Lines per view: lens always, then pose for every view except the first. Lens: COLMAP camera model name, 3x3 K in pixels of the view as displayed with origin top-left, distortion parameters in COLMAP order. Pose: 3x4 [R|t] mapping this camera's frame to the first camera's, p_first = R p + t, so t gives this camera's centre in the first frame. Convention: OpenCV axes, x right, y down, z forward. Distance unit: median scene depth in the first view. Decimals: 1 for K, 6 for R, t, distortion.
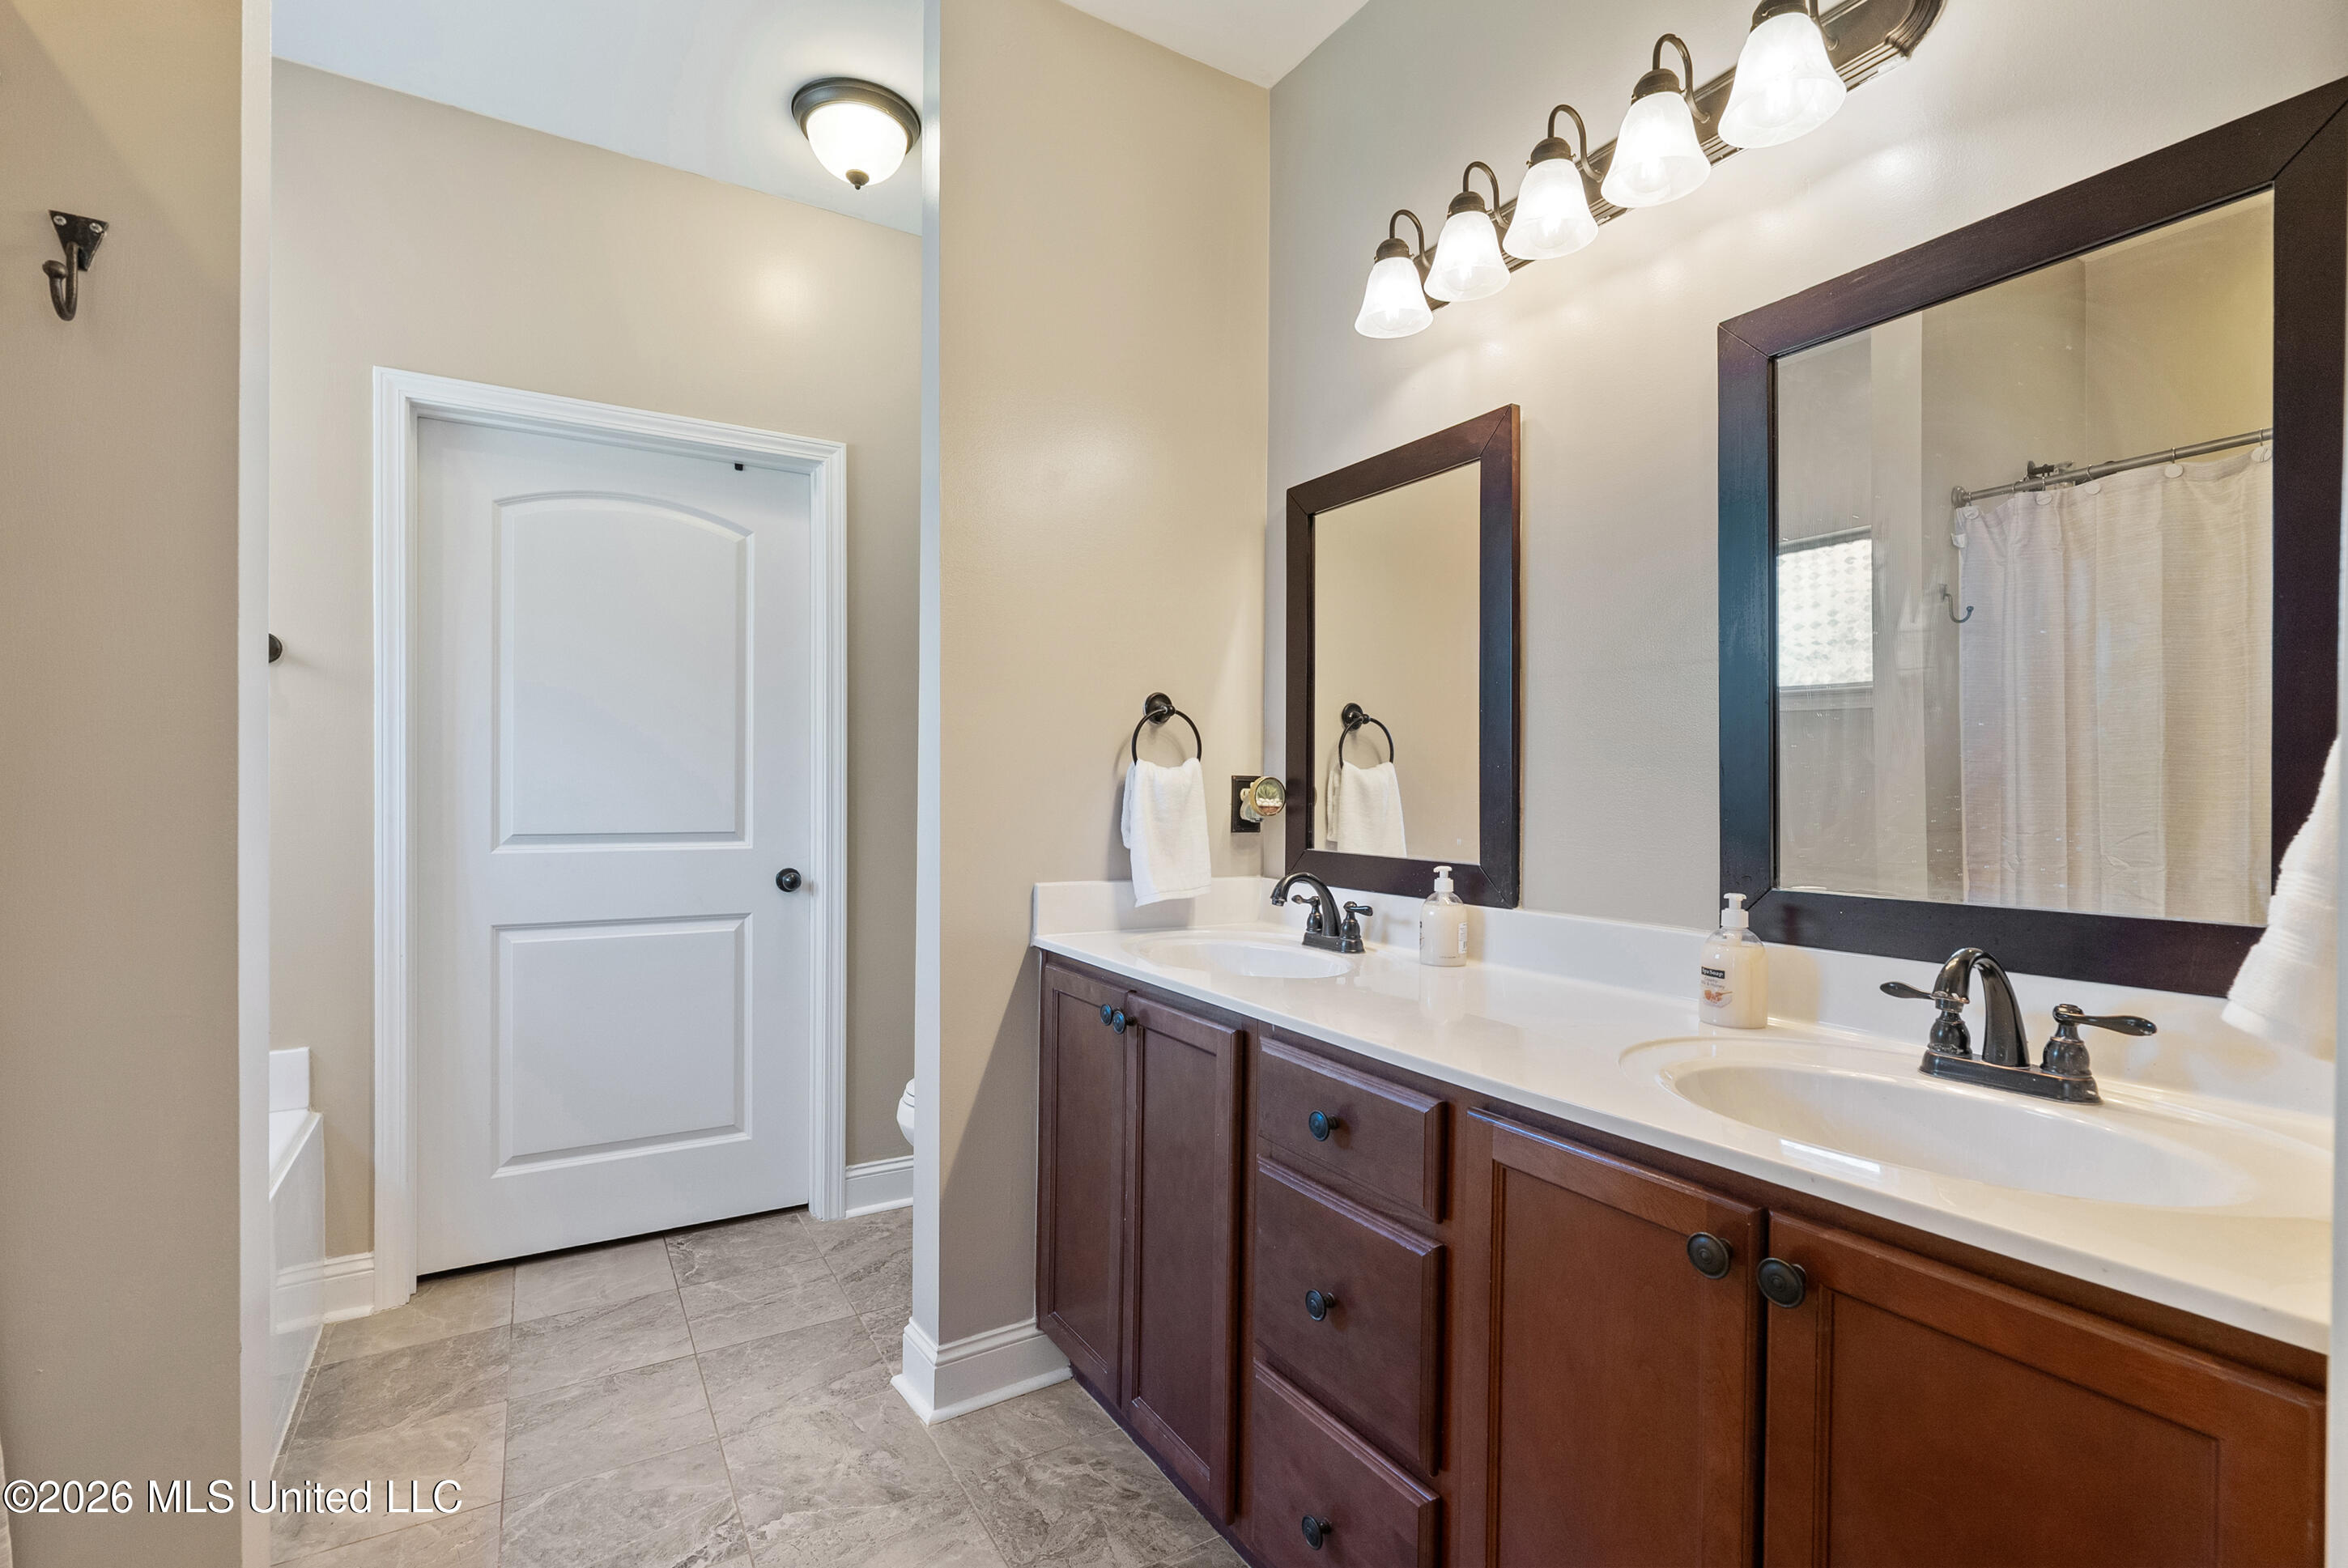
lens RADIAL K [[1074.0, 0, 1174.0], [0, 1074.0, 784.0], [0, 0, 1]] dist [-0.000712, 0.001664]
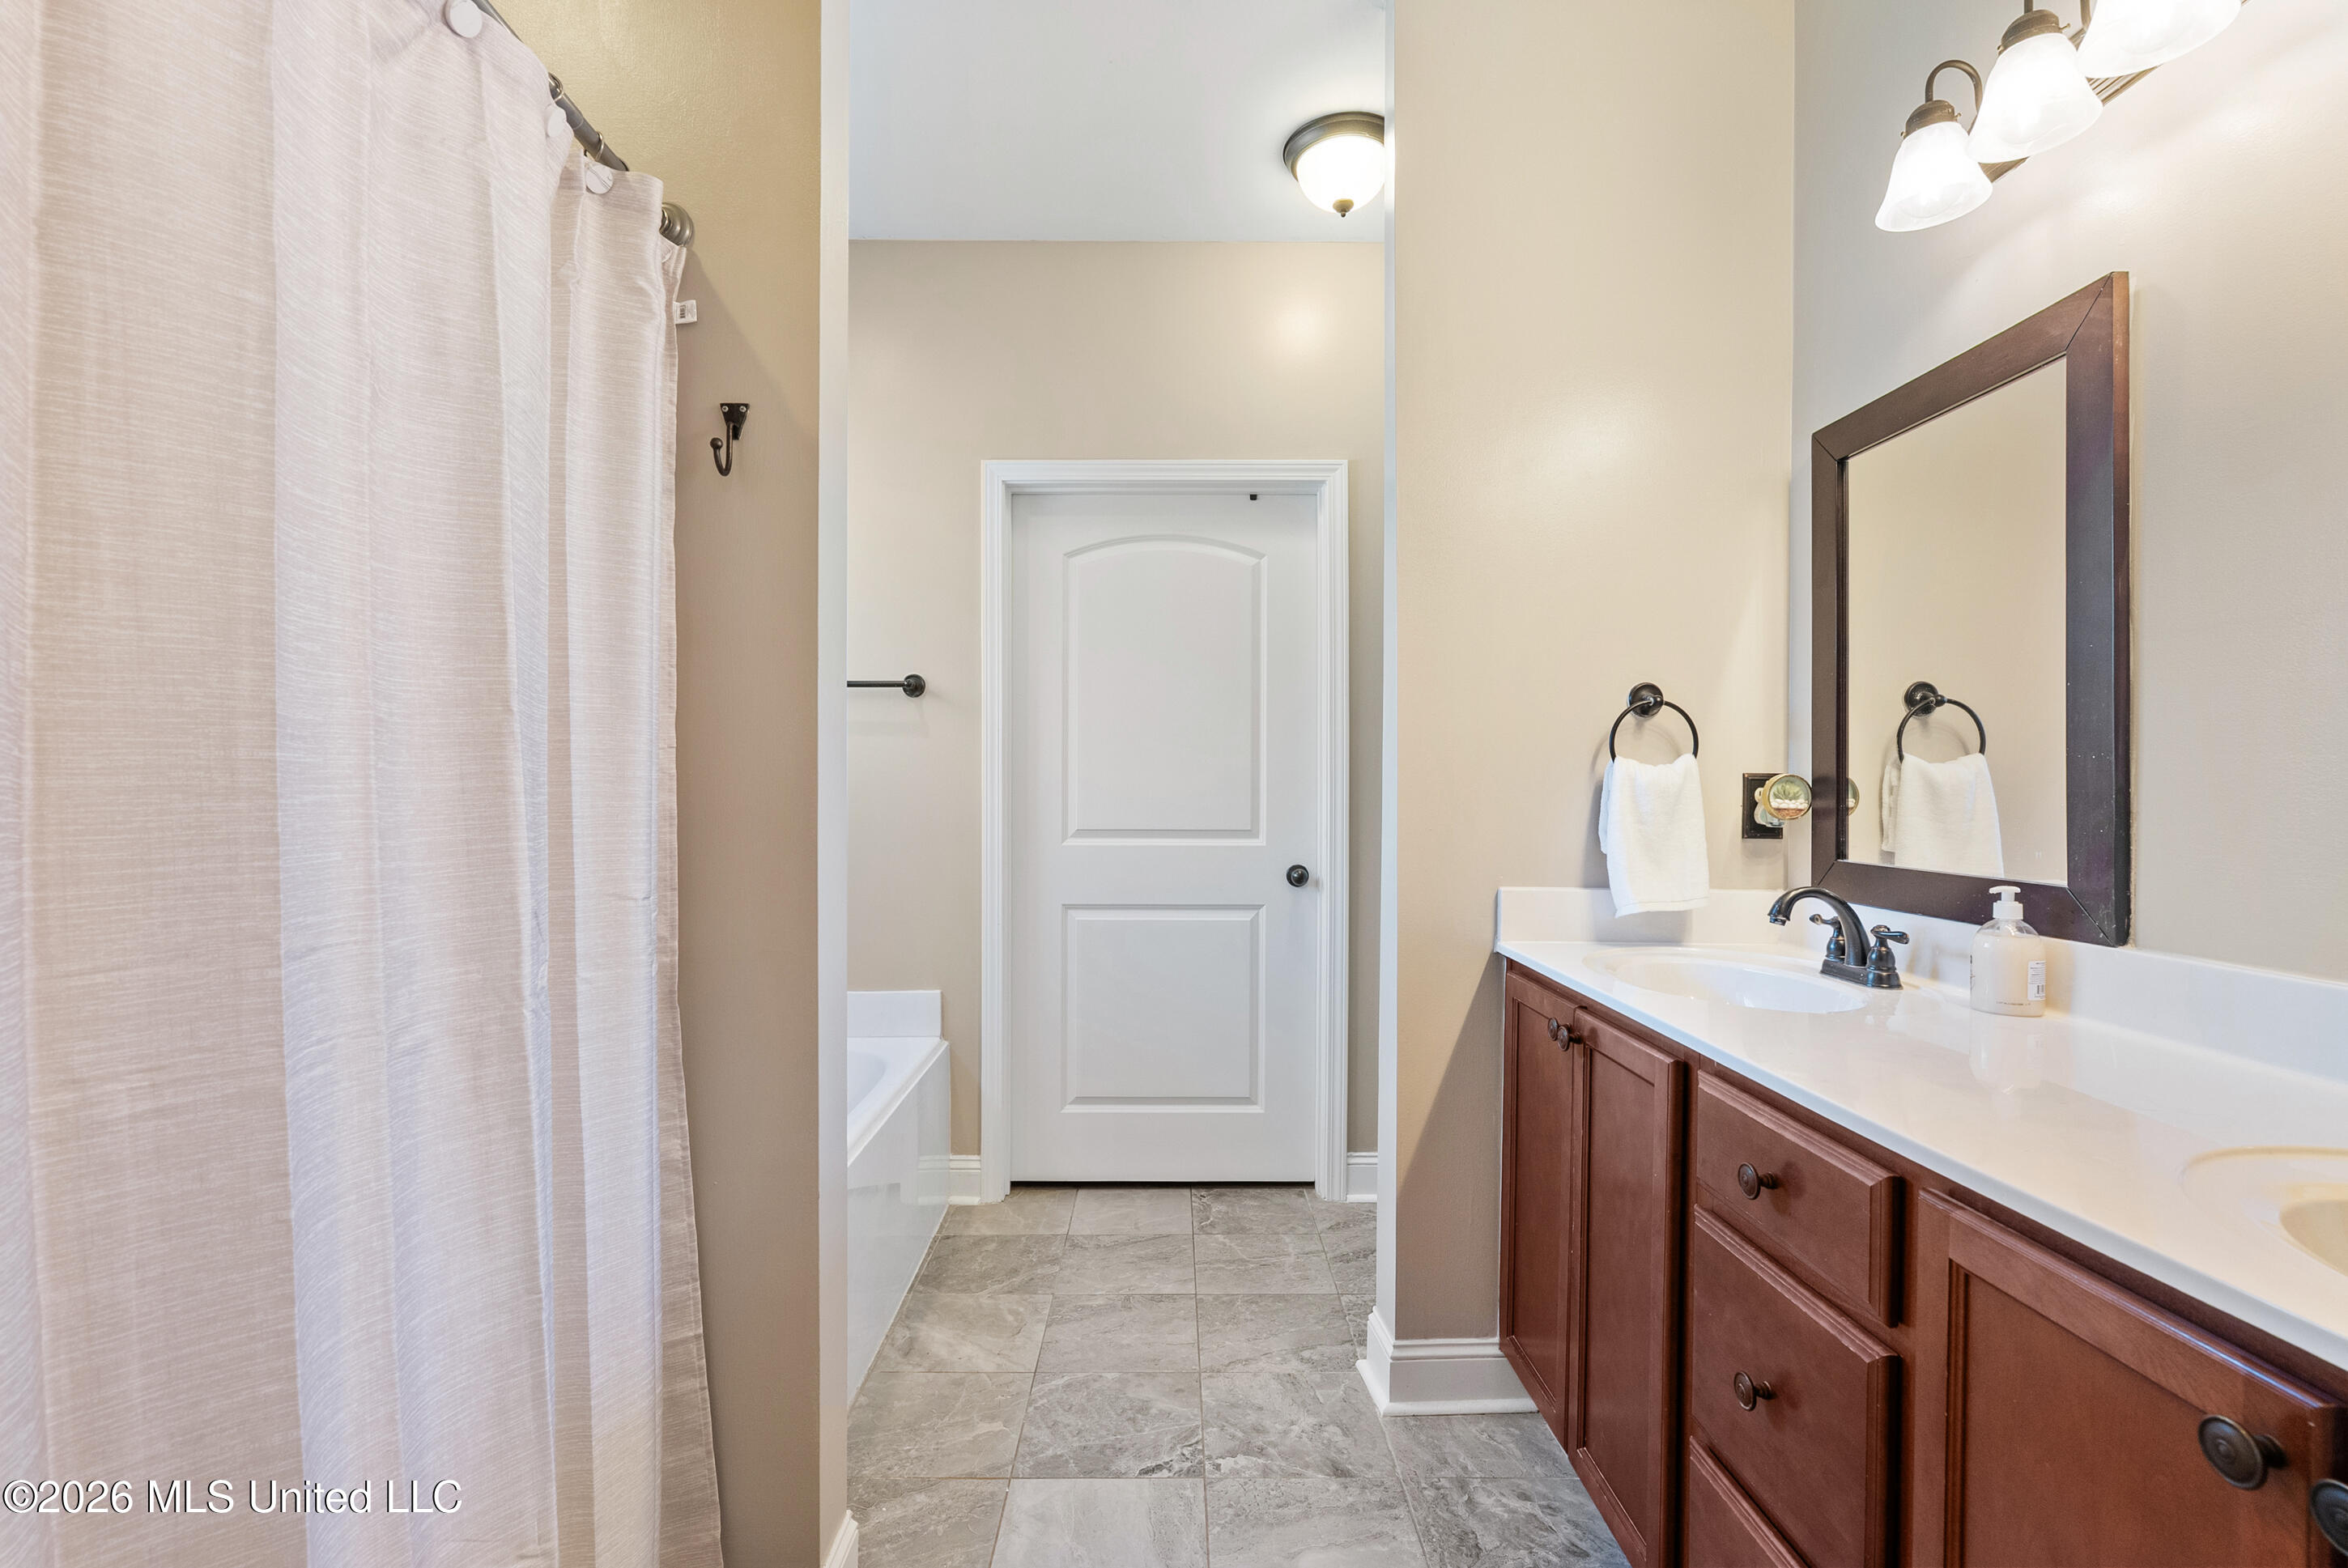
lens RADIAL K [[1078.3, 0, 1172.5], [0, 1078.3, 781.5], [0, 0, 1]] dist [-0.000220, 0.006026]
pose [[0.861211, -0.008464, -0.508177, 0.118112], [0.006598, 0.999963, -0.005475, 0.000794], [0.508205, 0.001362, 0.861235, 0.016426]]
